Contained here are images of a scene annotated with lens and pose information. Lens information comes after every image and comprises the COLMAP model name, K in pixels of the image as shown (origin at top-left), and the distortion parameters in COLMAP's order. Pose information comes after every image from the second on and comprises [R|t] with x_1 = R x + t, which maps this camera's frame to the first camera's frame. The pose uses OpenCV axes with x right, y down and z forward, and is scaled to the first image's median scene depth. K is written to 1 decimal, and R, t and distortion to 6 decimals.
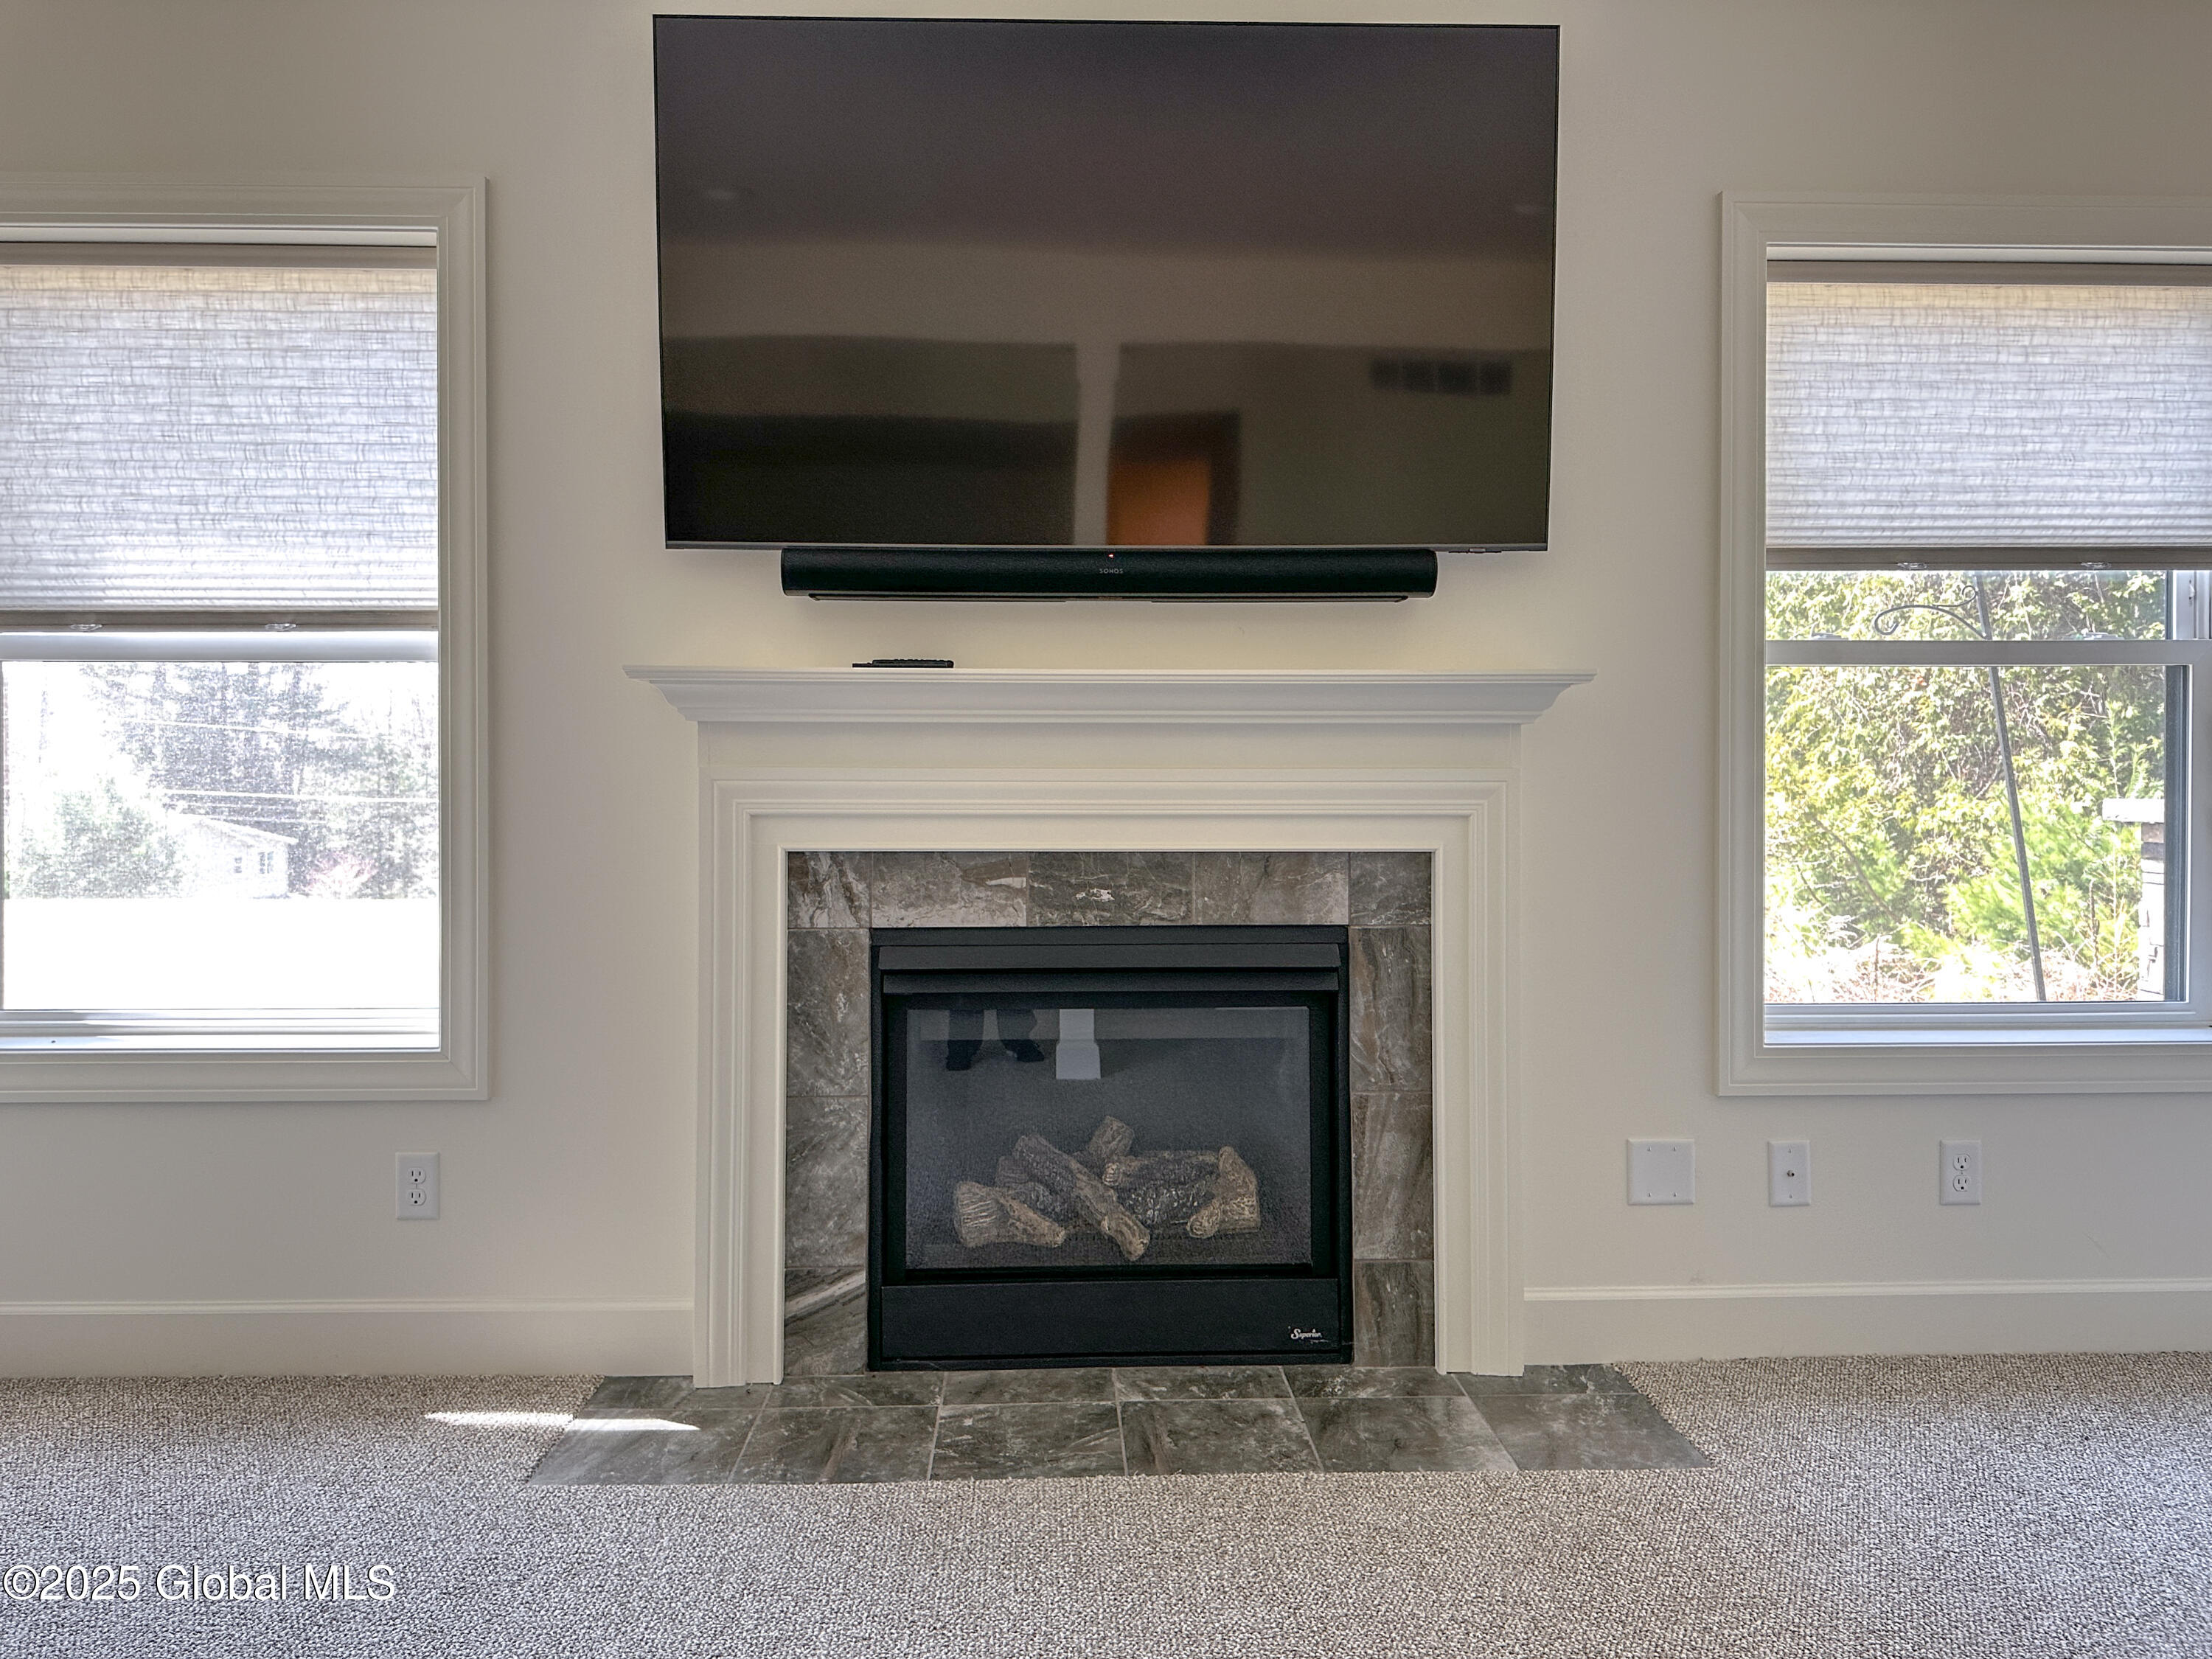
lens RADIAL K [[1565.3, 0, 1101.8], [0, 1565.3, 818.6], [0, 0, 1]] dist [0.065092, -0.079914]
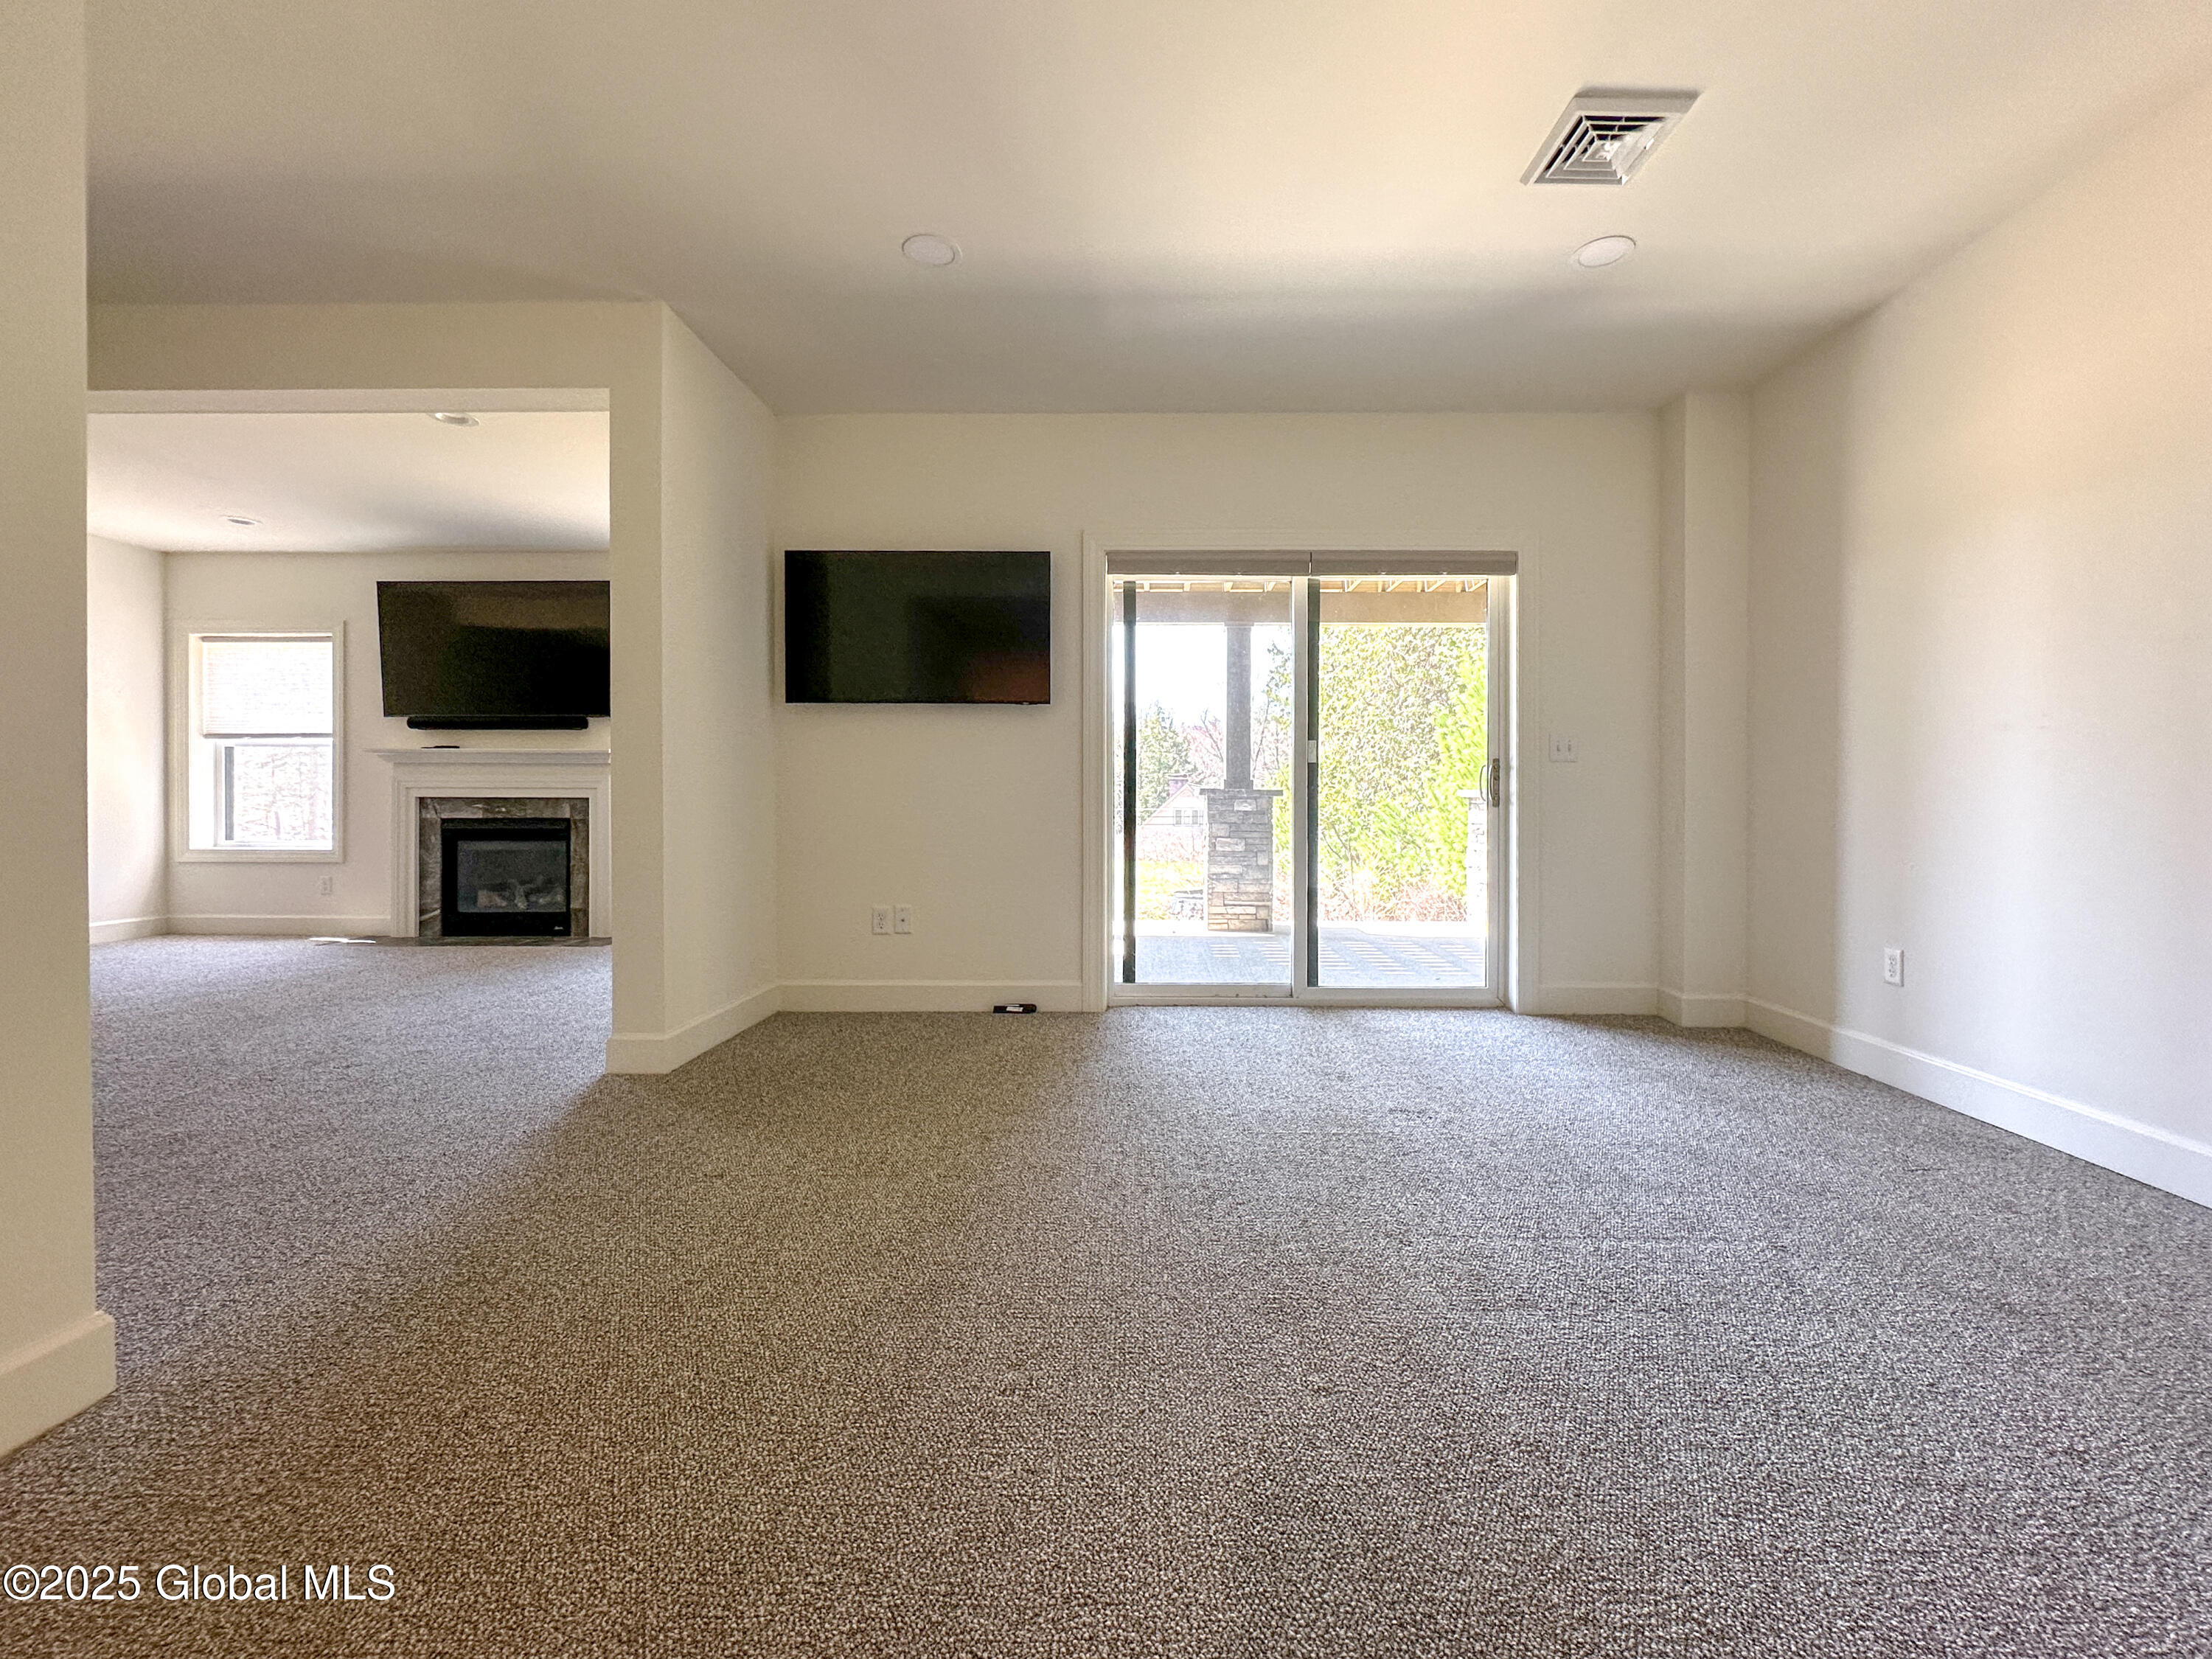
lens RADIAL K [[894.4, 0, 1143.5], [0, 894.4, 820.8], [0, 0, 1]] dist [0.001411, 0.000150]
pose [[0.999255, 0.003693, -0.038414, 1.596597], [-0.003377, 0.999960, 0.008299, 0.053353], [0.038443, -0.008163, 0.999227, -1.056319]]
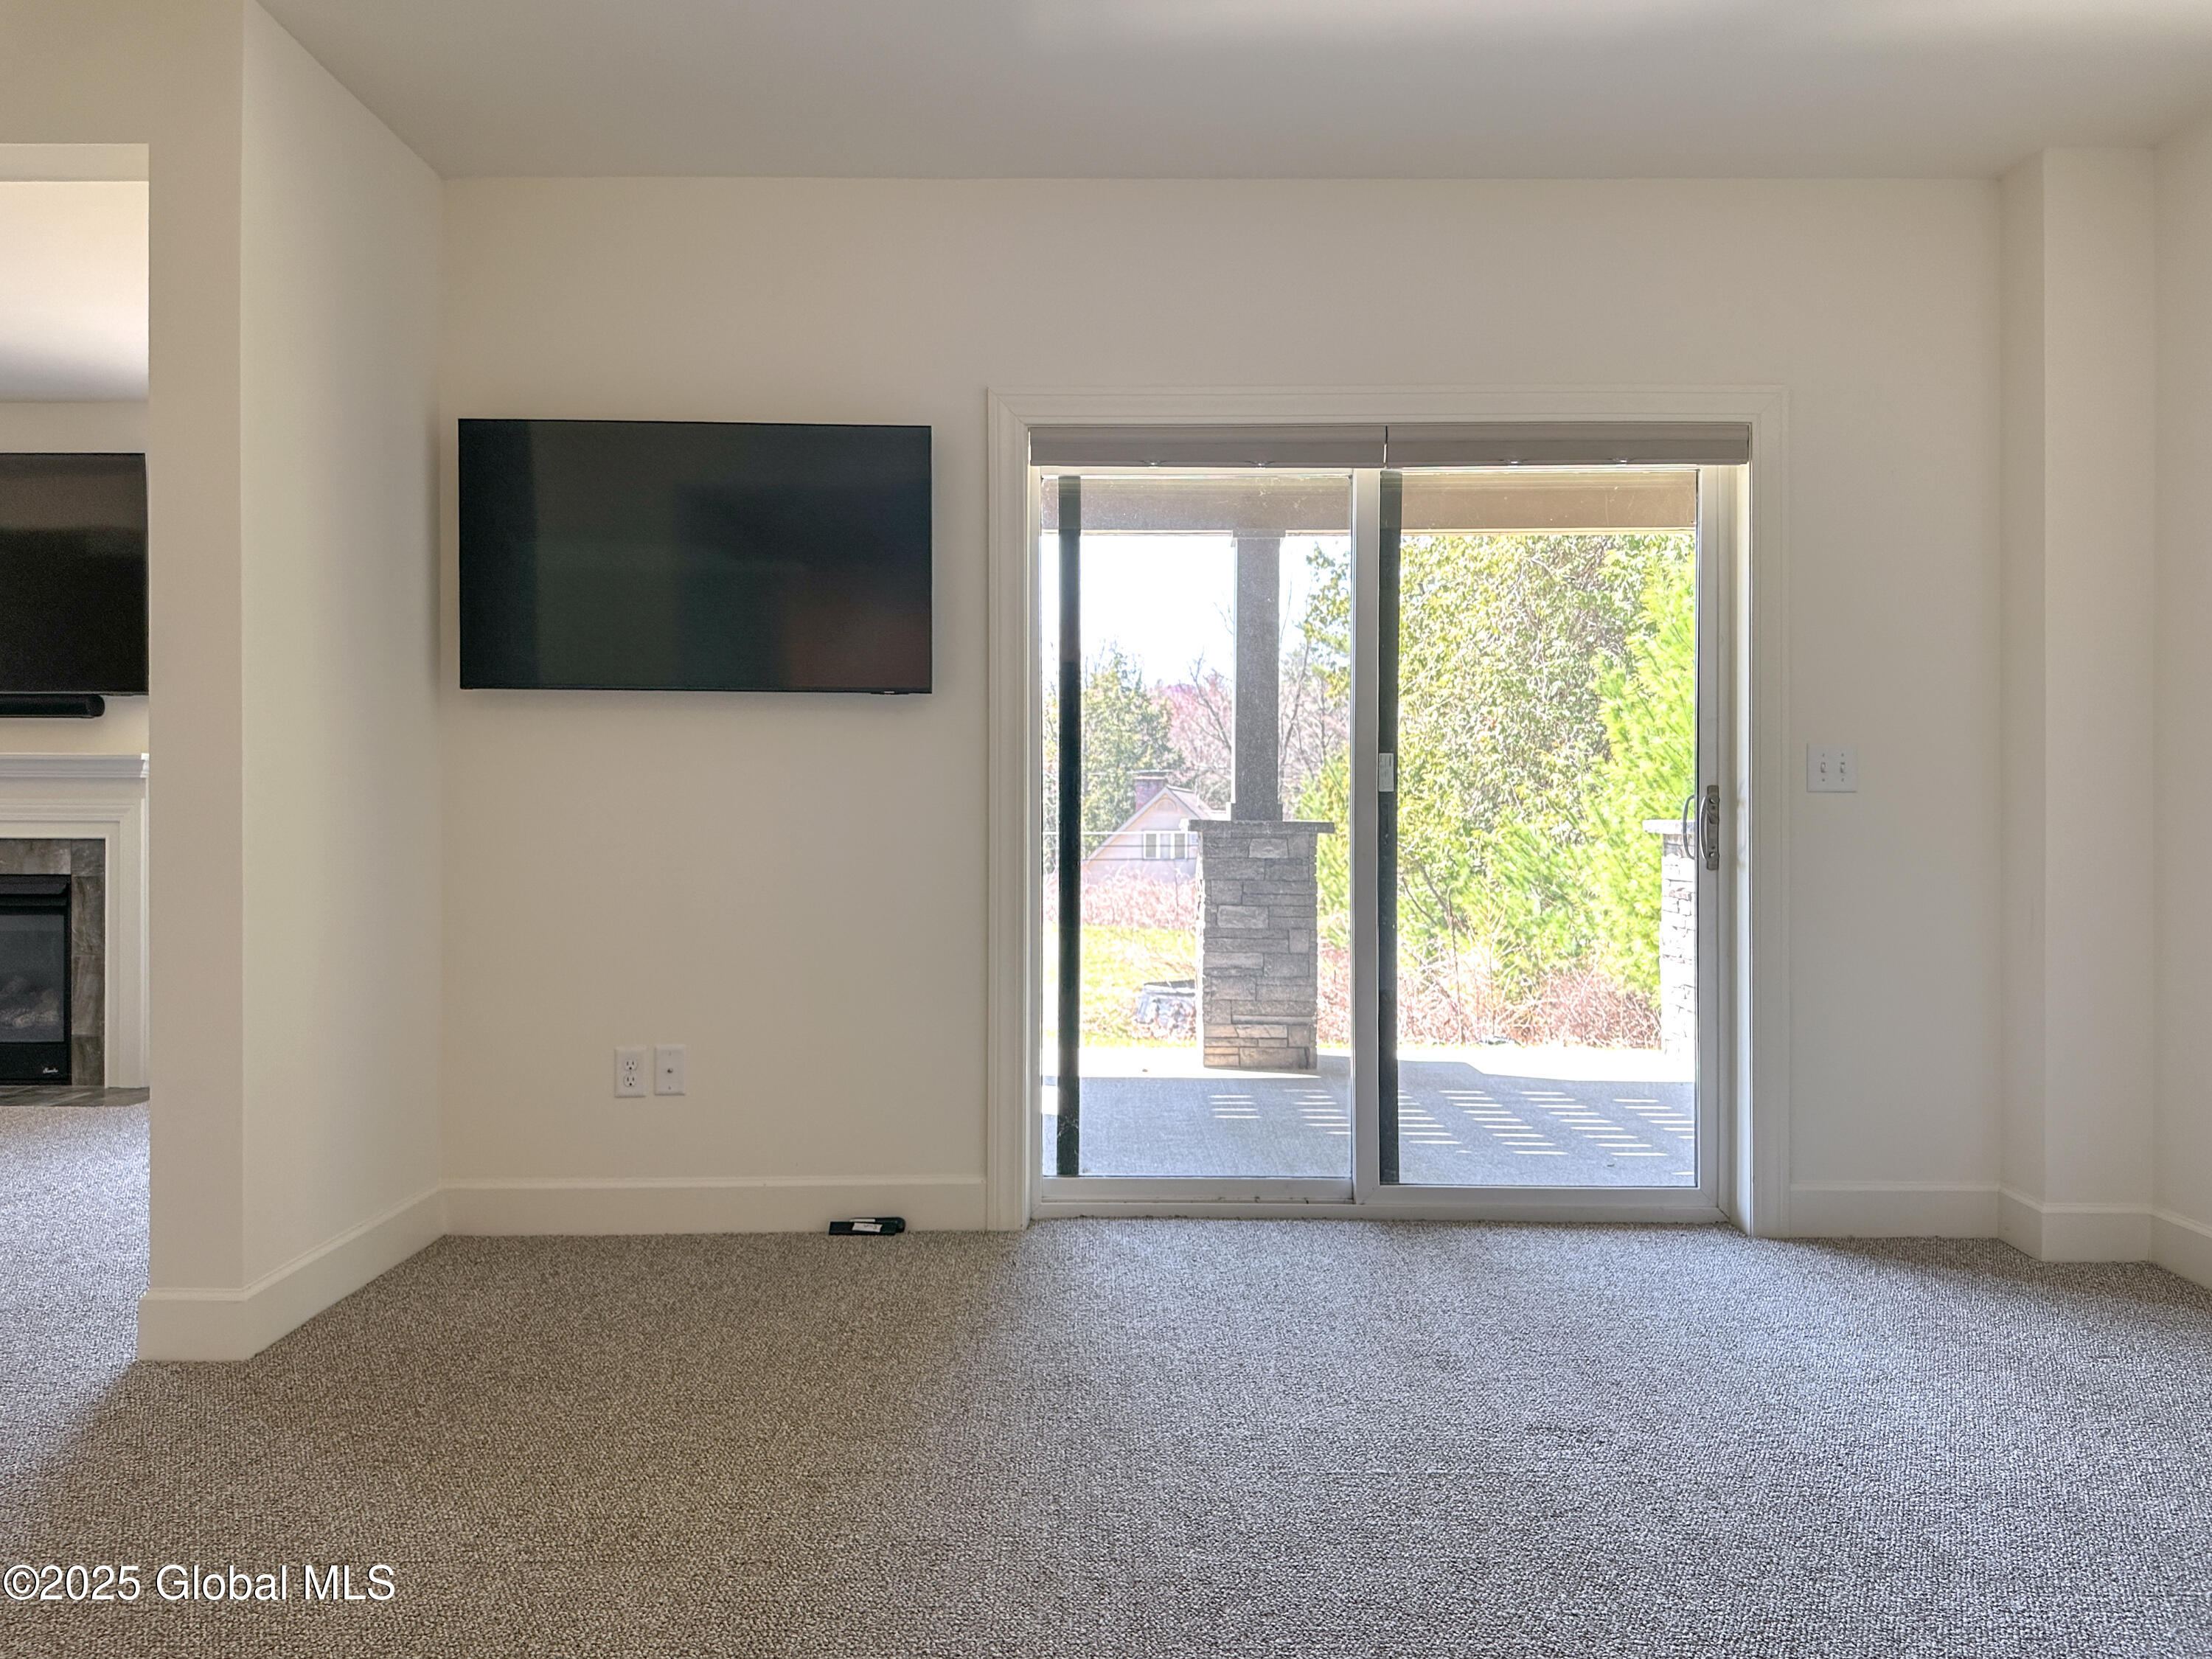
lens RADIAL K [[1565.3, 0, 1103.5], [0, 1565.3, 834.9], [0, 0, 1]] dist [0.065092, -0.079914]
pose [[0.999557, 0.003452, -0.029578, 1.593231], [-0.003373, 0.999991, 0.002727, 0.005686], [0.029588, -0.002626, 0.999559, -1.058994]]
